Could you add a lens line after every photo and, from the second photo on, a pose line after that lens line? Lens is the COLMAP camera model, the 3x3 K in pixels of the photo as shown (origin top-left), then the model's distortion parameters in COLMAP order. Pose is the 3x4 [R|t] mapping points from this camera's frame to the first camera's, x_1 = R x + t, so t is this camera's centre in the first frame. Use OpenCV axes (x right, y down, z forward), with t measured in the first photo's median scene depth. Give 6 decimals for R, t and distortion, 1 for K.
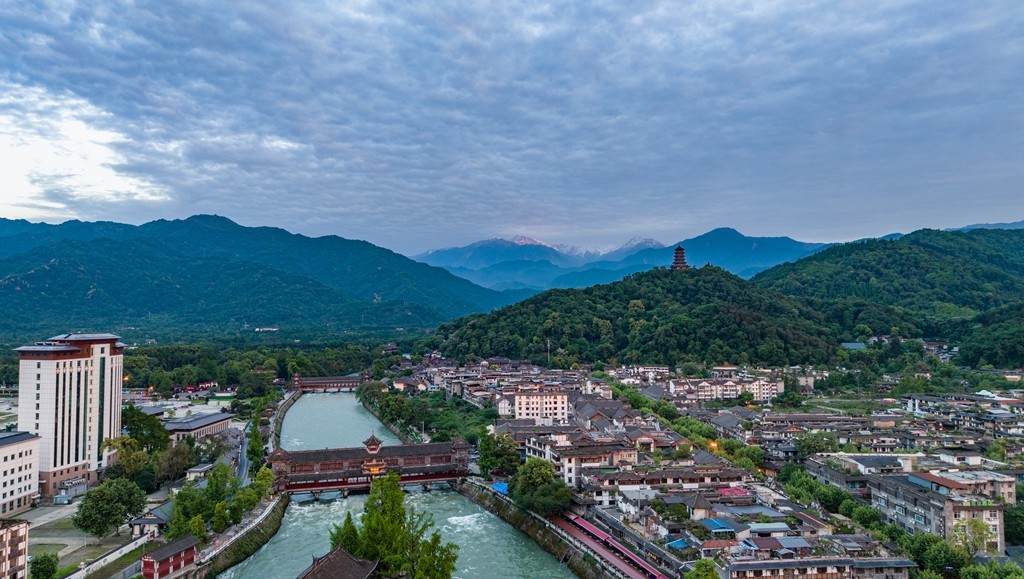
lens RADIAL K [[707.4, 0, 512.0], [0, 707.4, 289.5], [0, 0, 1]] dist [0.038362, -0.046582]
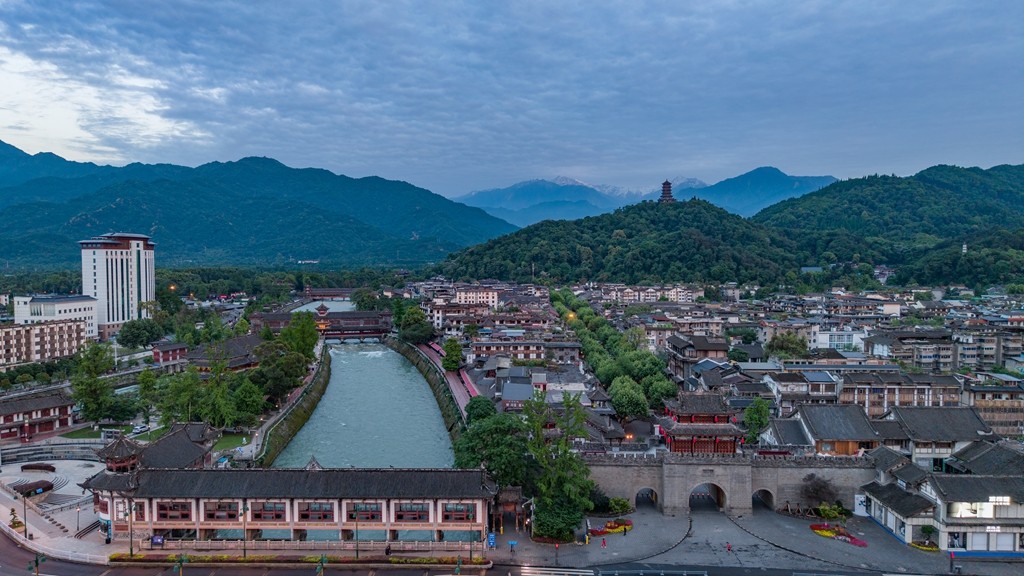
lens RADIAL K [[690.0, 0, 506.6], [0, 690.0, 293.2], [0, 0, 1]] dist [0.046314, -0.053249]
pose [[0.997611, 0.006514, -0.068781, 0.077320], [-0.000262, 0.995895, 0.090520, 0.016505], [0.069088, -0.090286, 0.993517, -0.102349]]
